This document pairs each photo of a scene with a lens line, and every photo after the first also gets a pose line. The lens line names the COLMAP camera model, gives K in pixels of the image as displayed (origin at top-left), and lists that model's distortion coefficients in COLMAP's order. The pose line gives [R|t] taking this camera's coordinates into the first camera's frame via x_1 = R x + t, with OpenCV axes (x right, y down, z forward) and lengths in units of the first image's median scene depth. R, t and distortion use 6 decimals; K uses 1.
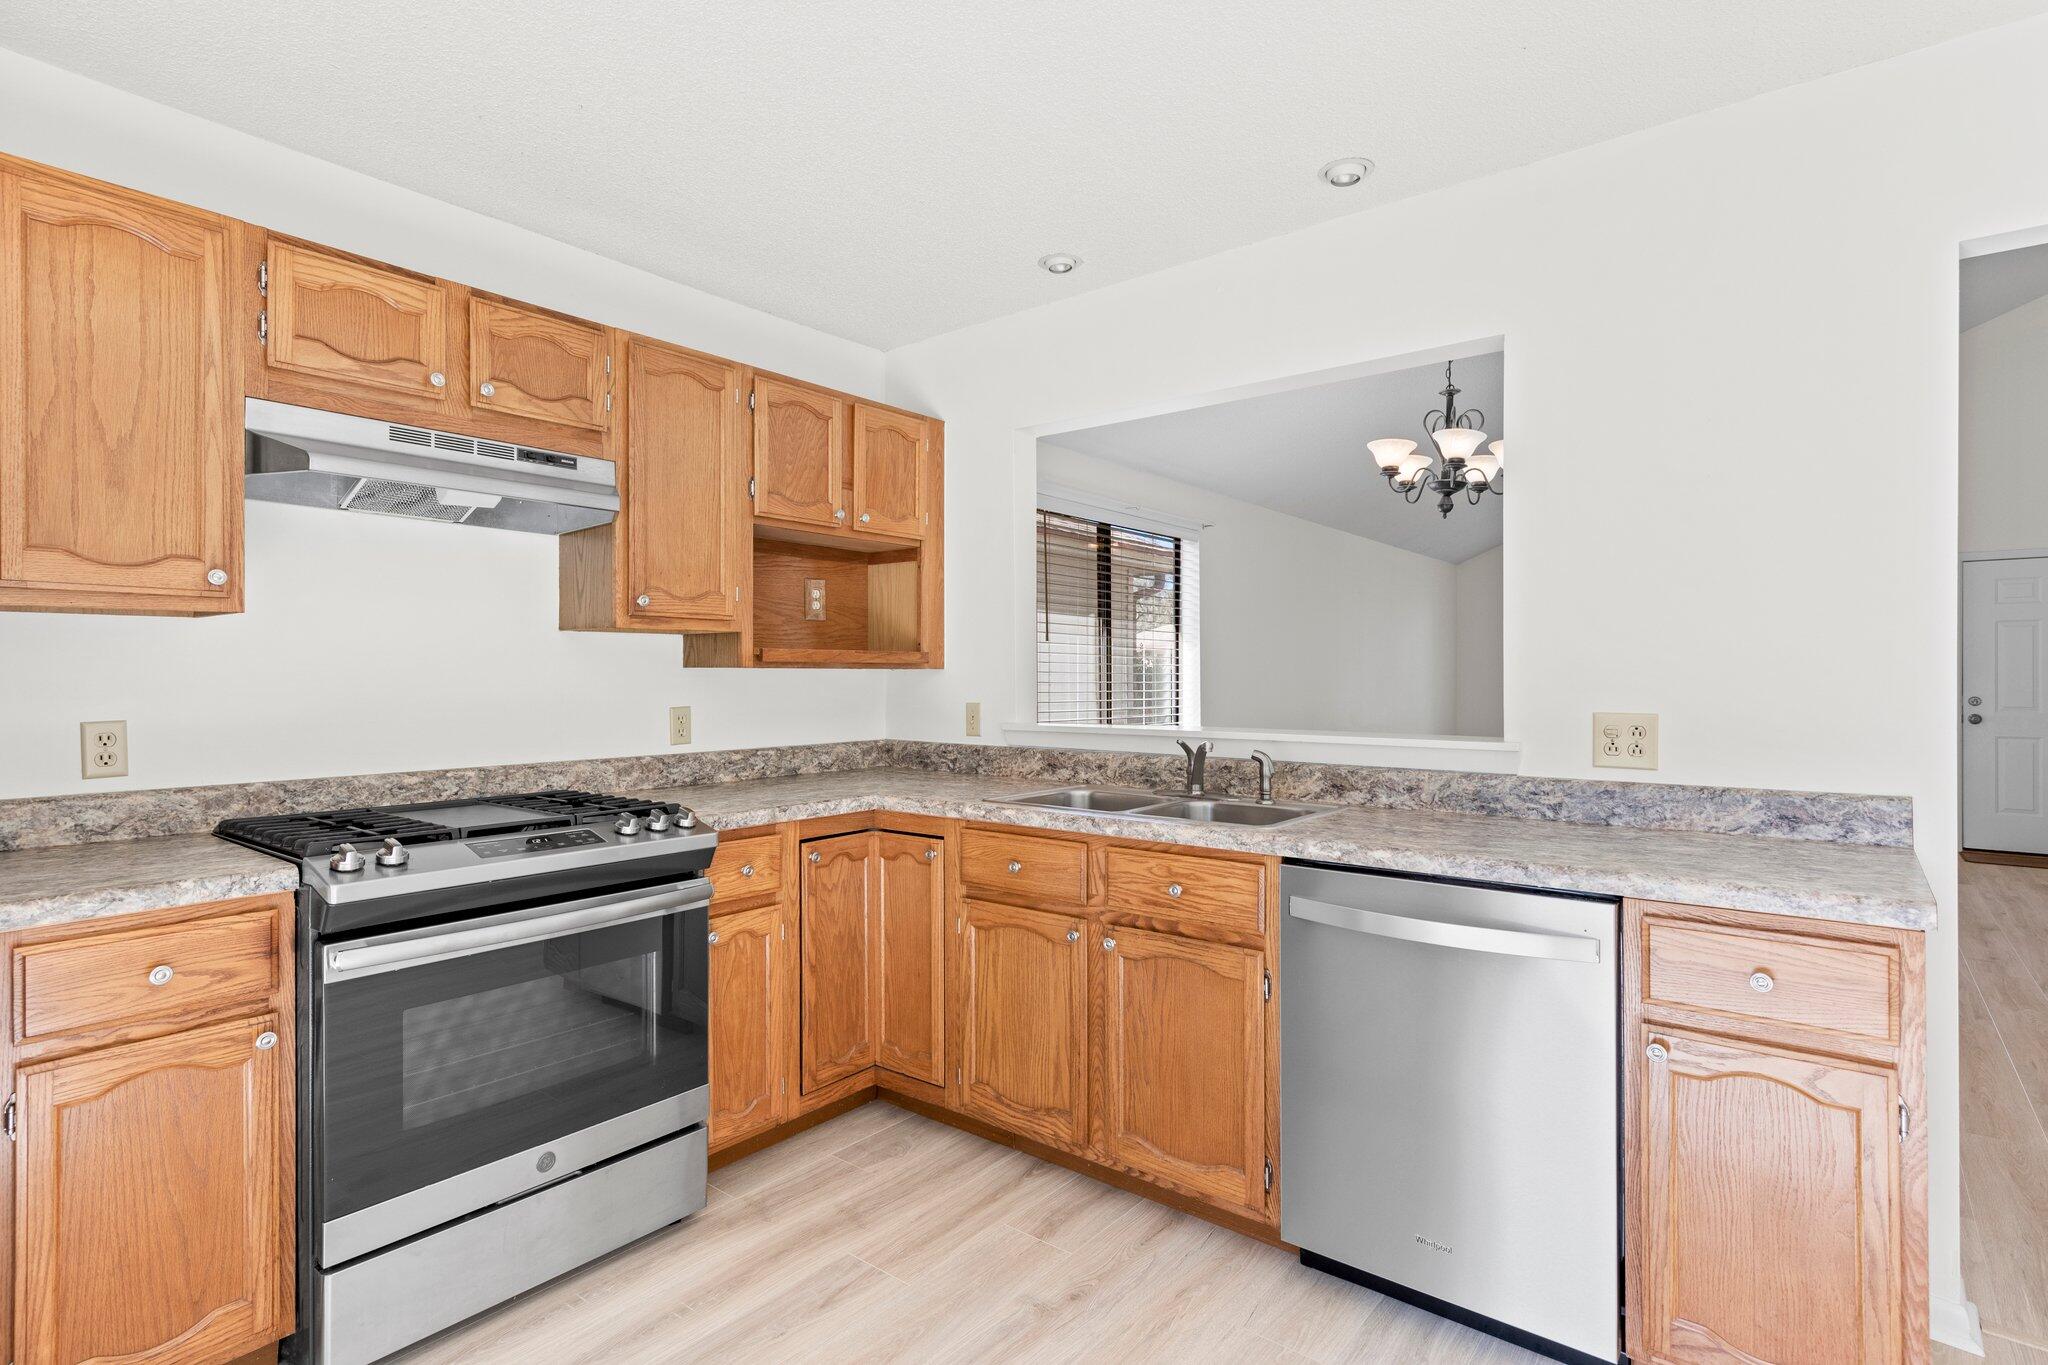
lens RADIAL K [[1005.8, 0, 1022.9], [0, 1005.8, 678.4], [0, 0, 1]] dist [0.004294, -0.000391]
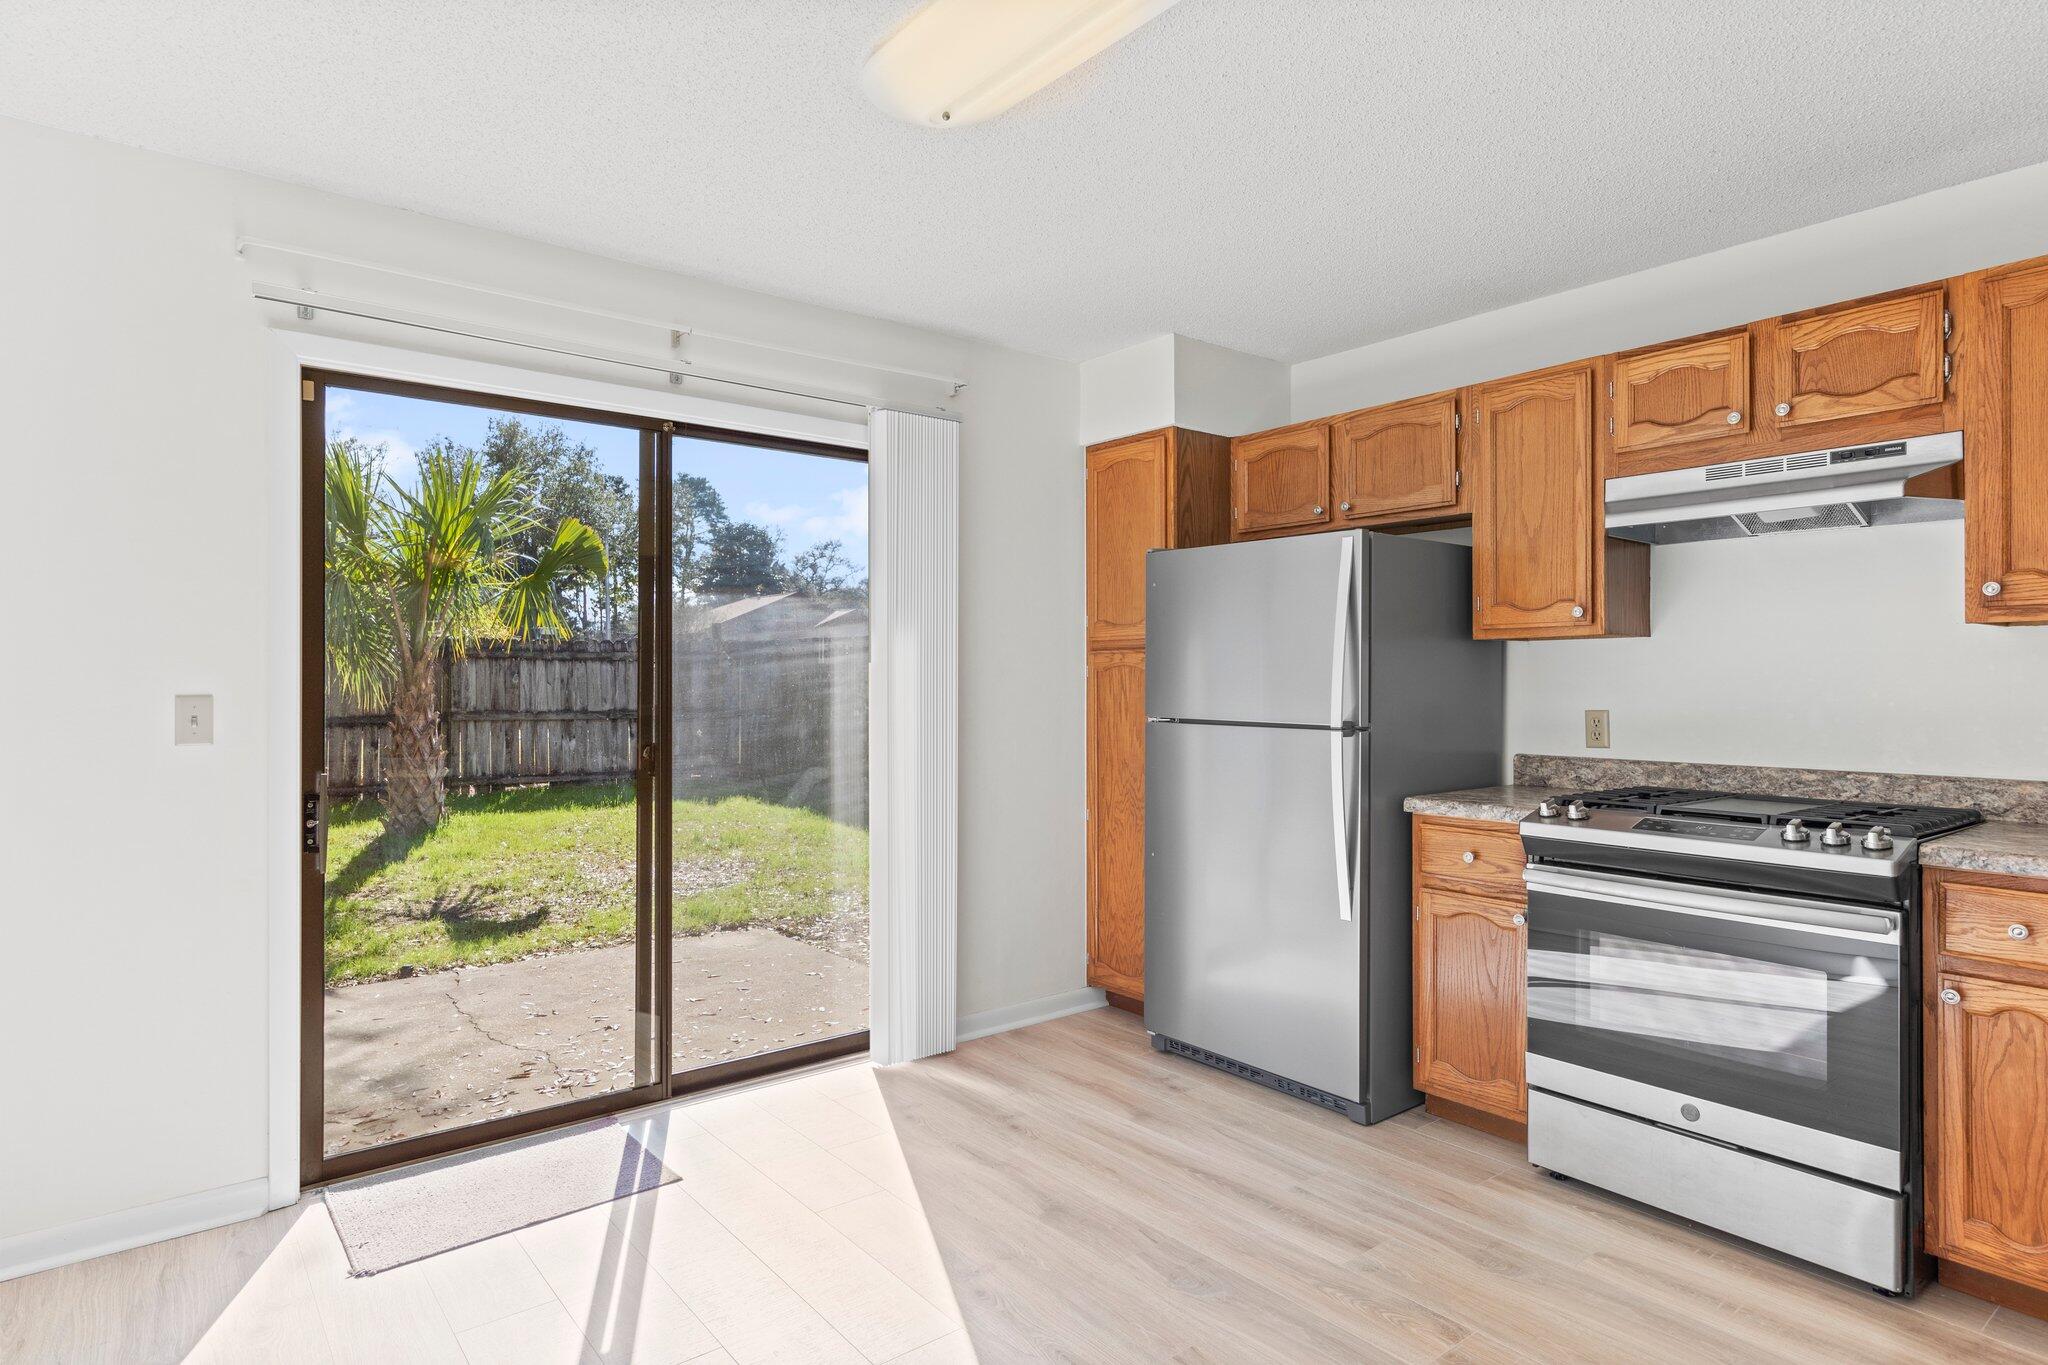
lens RADIAL K [[1117.3, 0, 1024.0], [0, 1117.3, 682.5], [0, 0, 1]] dist [0.003463, 0.000573]
pose [[-0.222191, 0.002833, -0.974999, 0.740332], [-0.000684, 0.999995, 0.003062, -0.002334], [0.975003, 0.001347, -0.222188, 0.451345]]
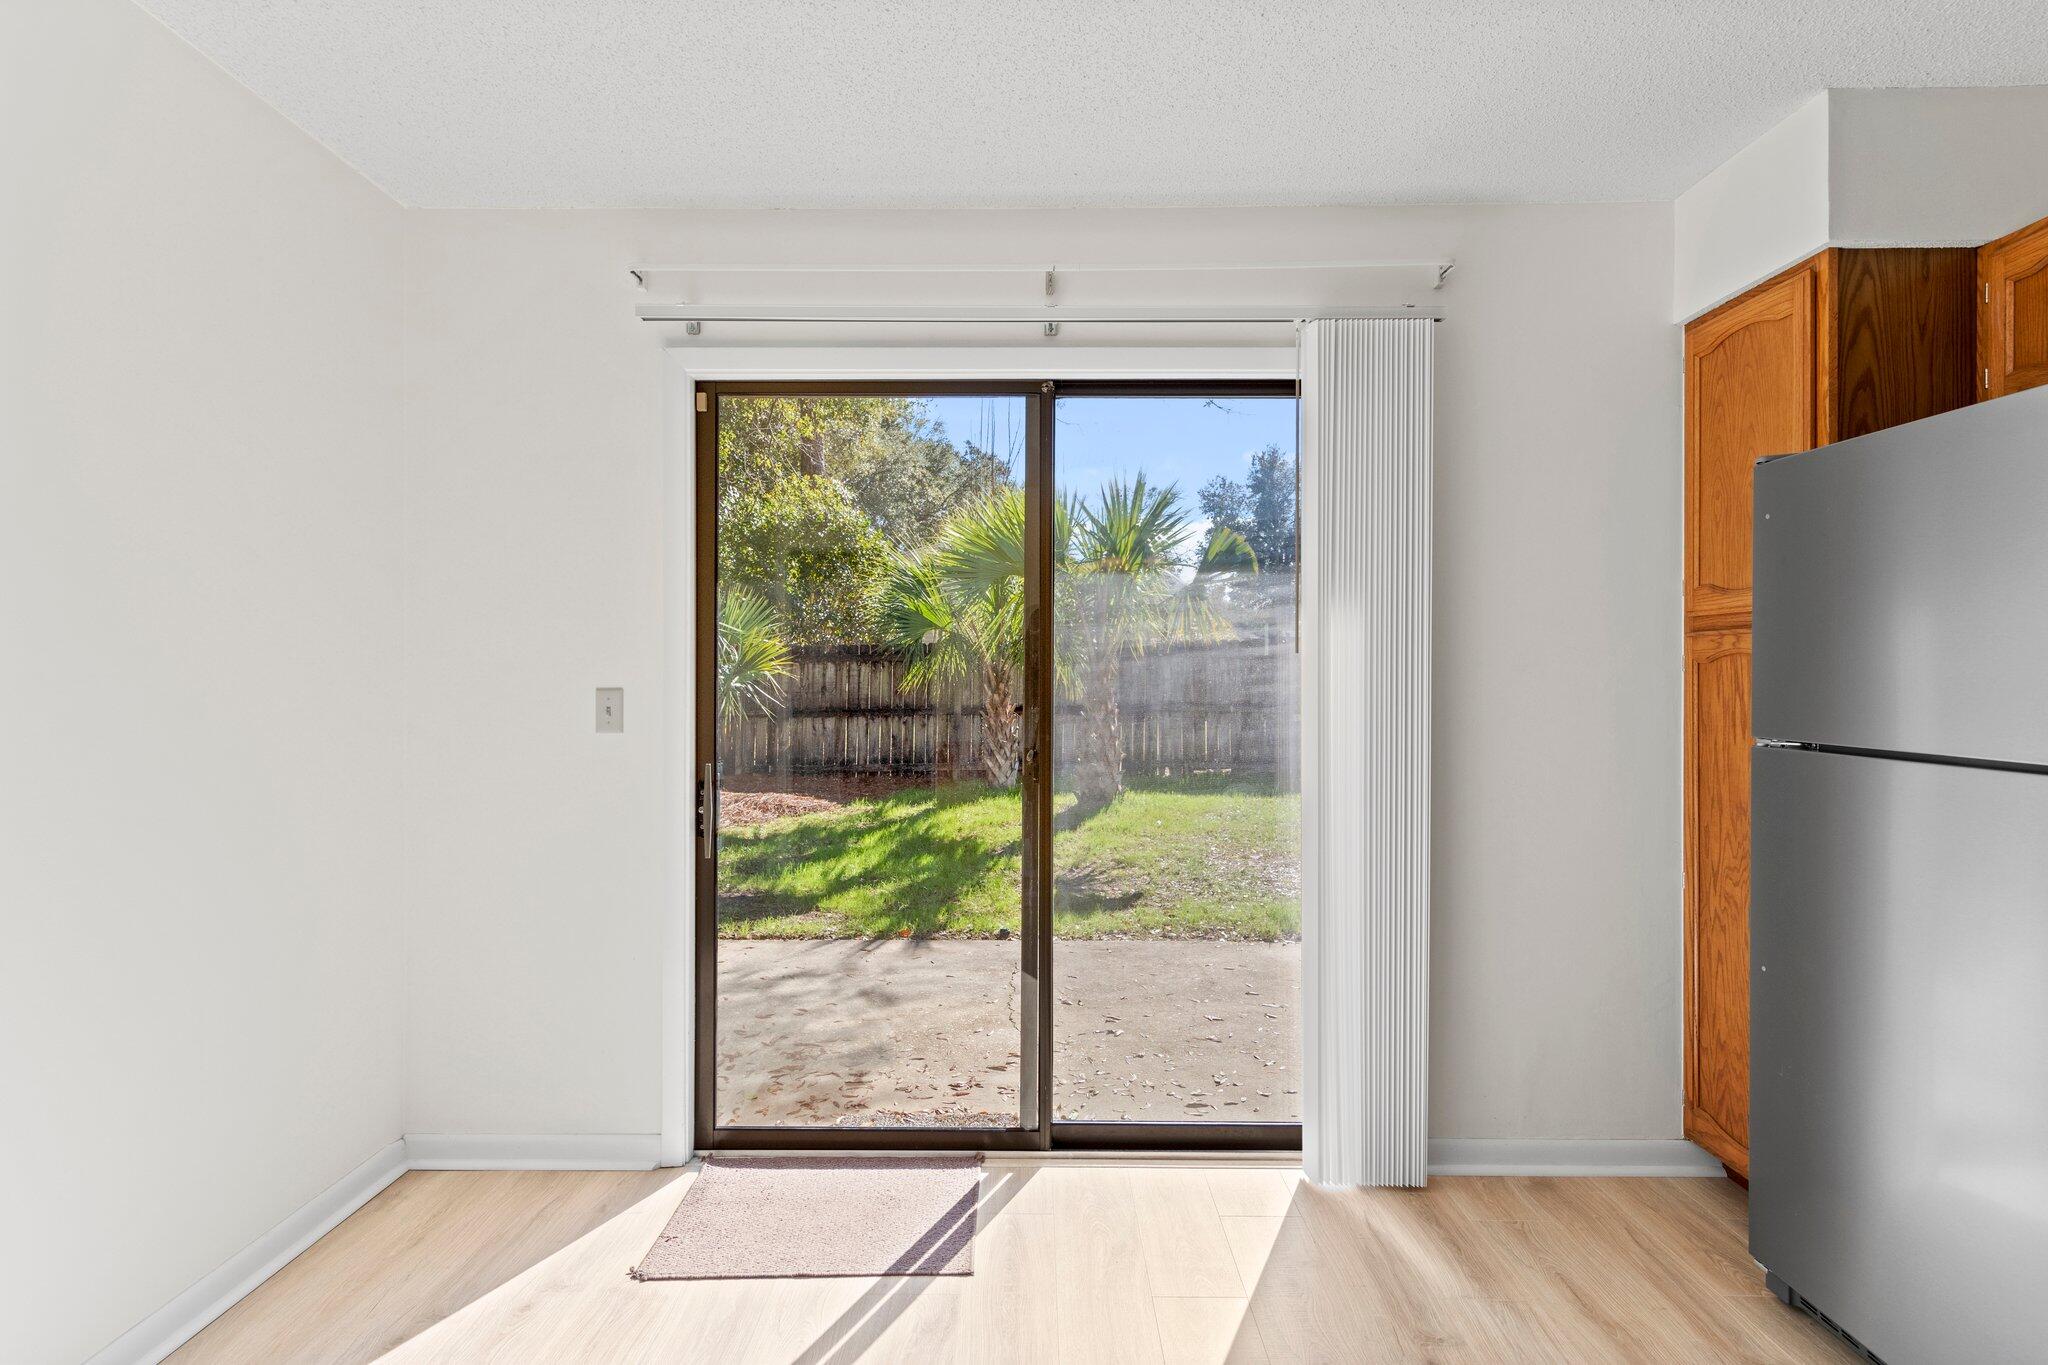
lens RADIAL K [[1005.8, 0, 1022.9], [0, 1005.8, 678.4], [0, 0, 1]] dist [0.004294, -0.000391]
pose [[-0.787861, 0.000473, -0.615853, 0.201655], [-0.002325, 0.999990, 0.003742, -0.001211], [0.615849, 0.004380, -0.787852, 0.558009]]
